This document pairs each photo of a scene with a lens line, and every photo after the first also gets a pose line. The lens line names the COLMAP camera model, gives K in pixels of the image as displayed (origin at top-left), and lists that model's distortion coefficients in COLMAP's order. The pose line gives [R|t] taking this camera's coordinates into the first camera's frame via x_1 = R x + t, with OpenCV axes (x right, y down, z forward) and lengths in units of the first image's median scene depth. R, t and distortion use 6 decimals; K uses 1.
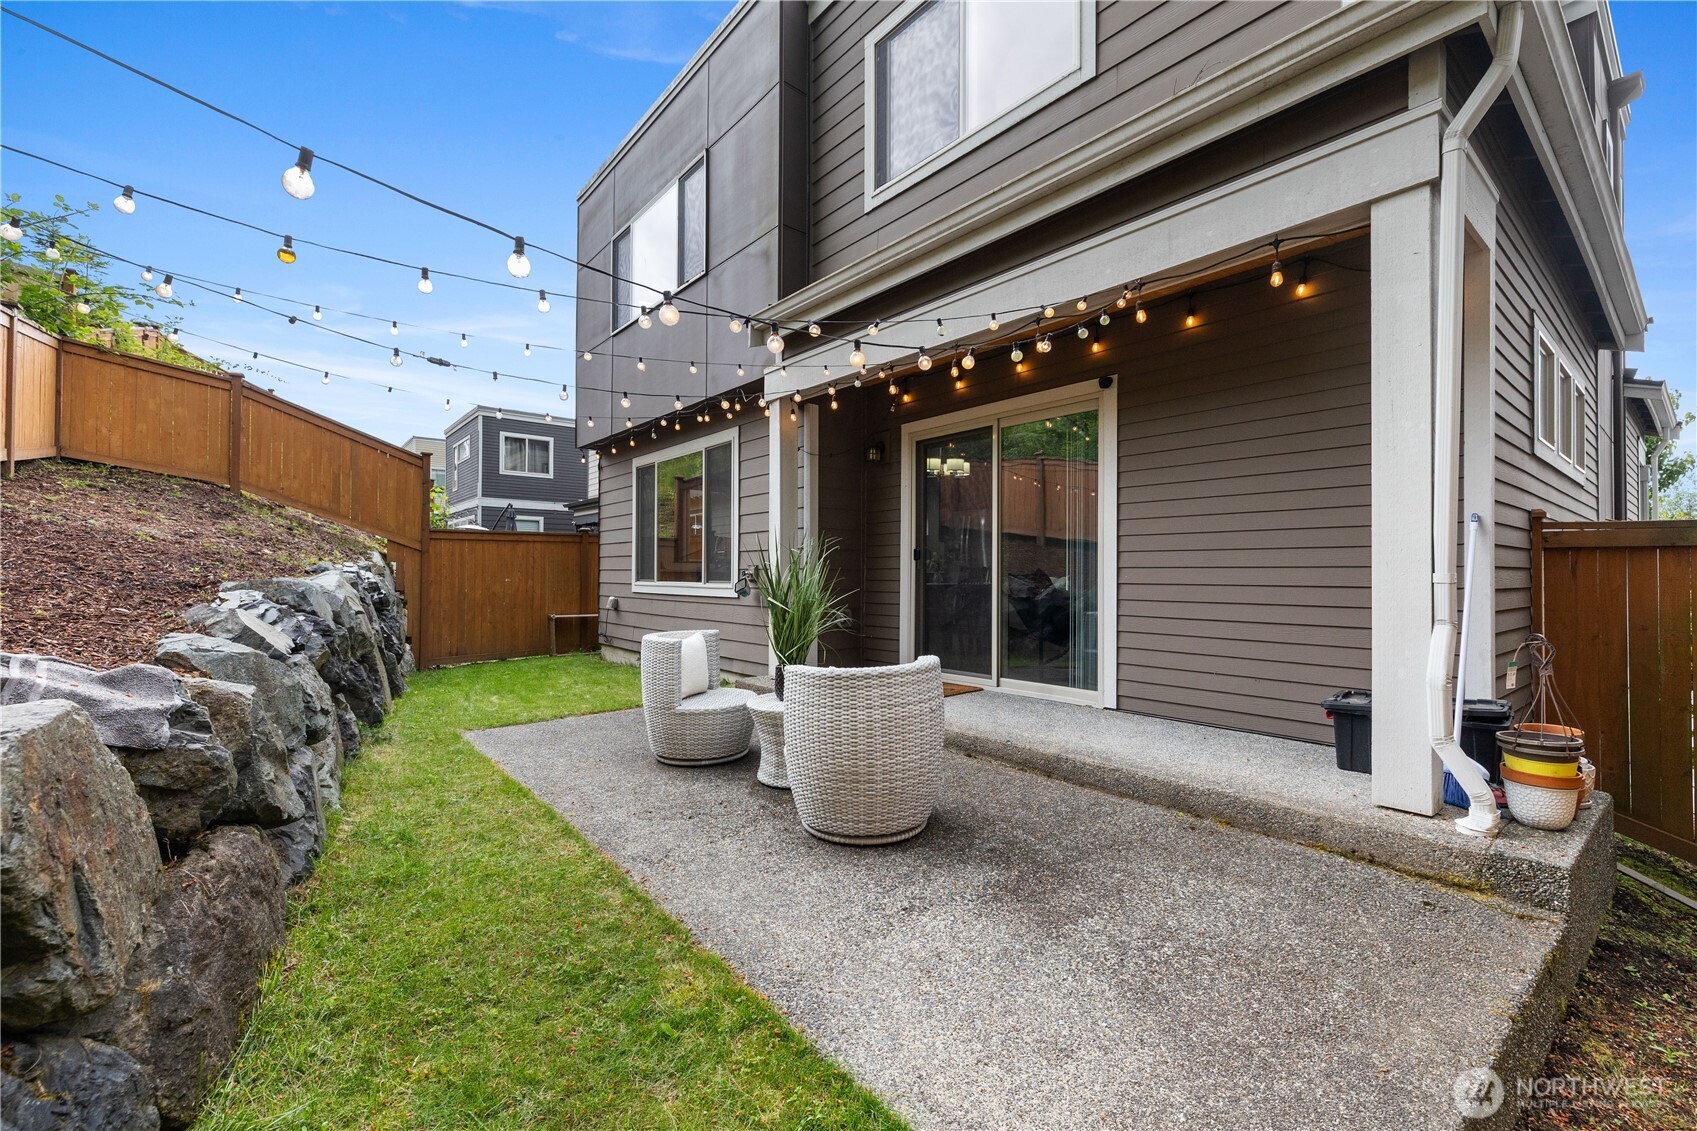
lens RADIAL K [[722.5, 0, 847.2], [0, 722.5, 573.5], [0, 0, 1]] dist [0.002723, 0.000135]
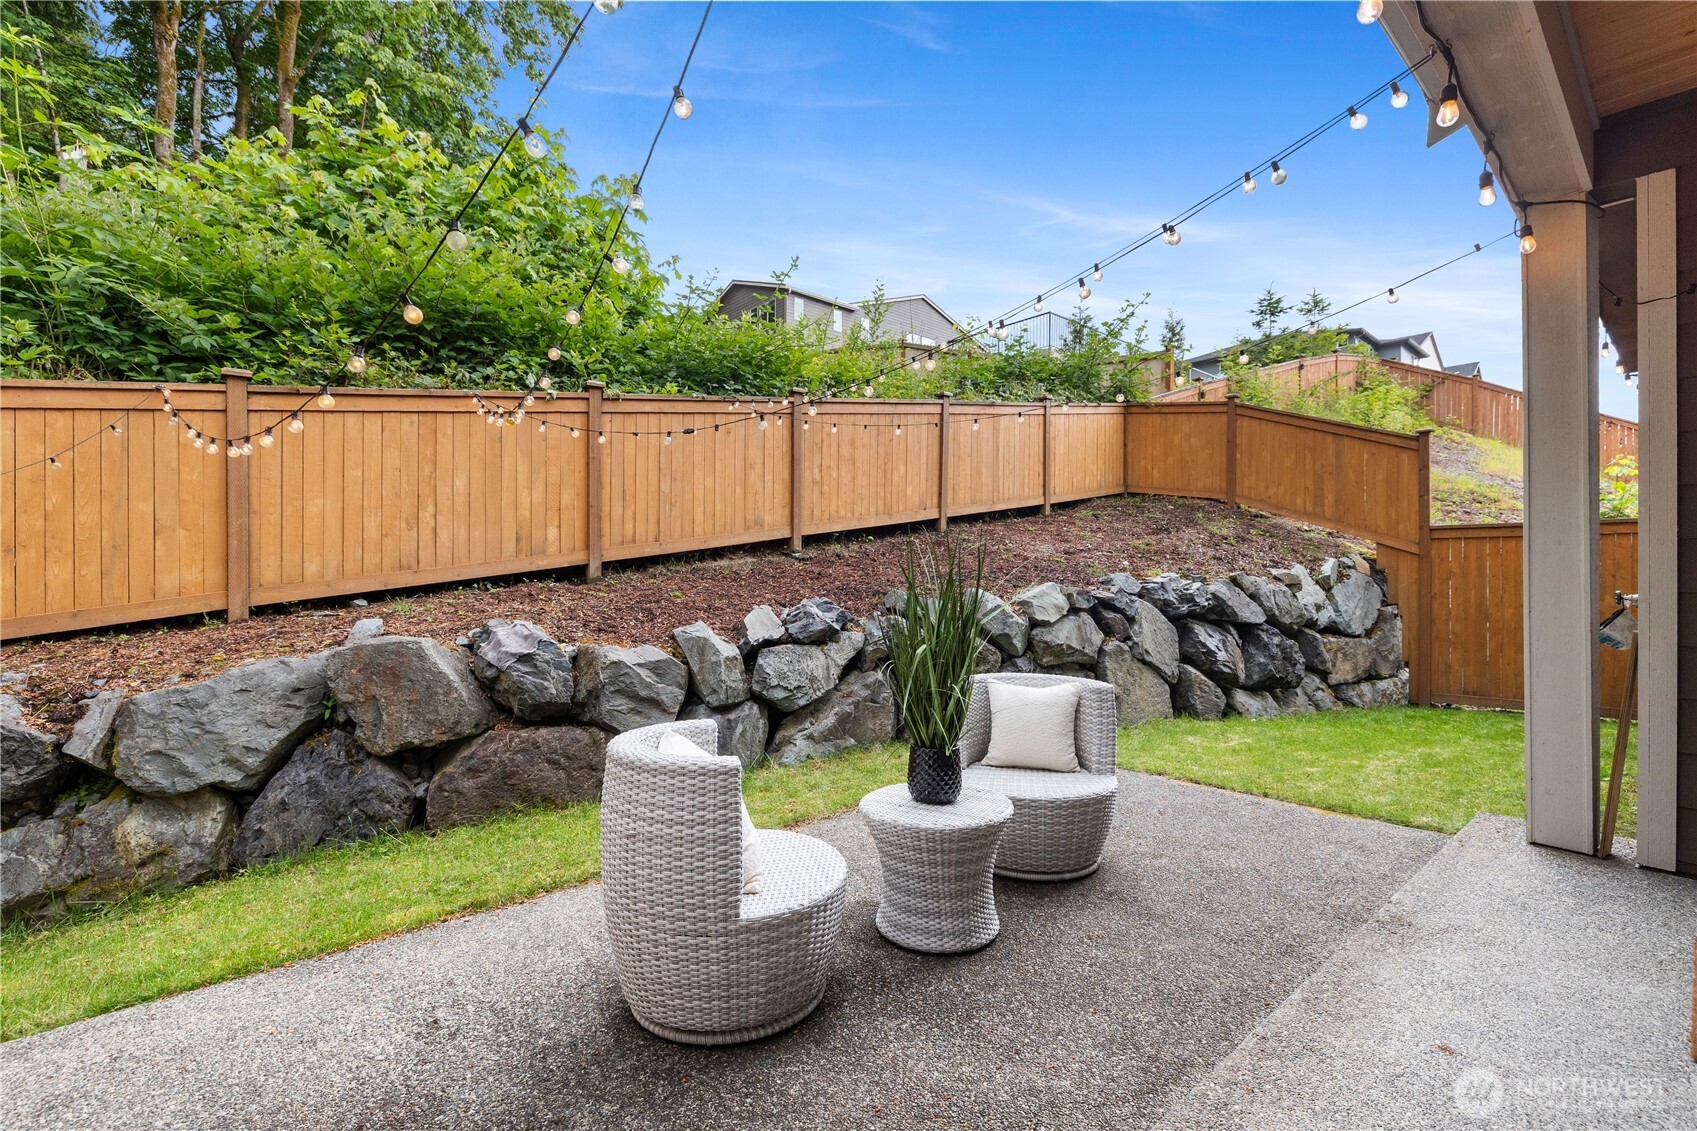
lens RADIAL K [[745.4, 0, 849.5], [0, 745.4, 561.2], [0, 0, 1]] dist [0.000334, 0.000005]
pose [[0.037708, -0.018979, -0.999109, 0.215973], [-0.001787, 0.999817, -0.019060, -0.008280], [0.999287, 0.002504, 0.037667, 0.370020]]
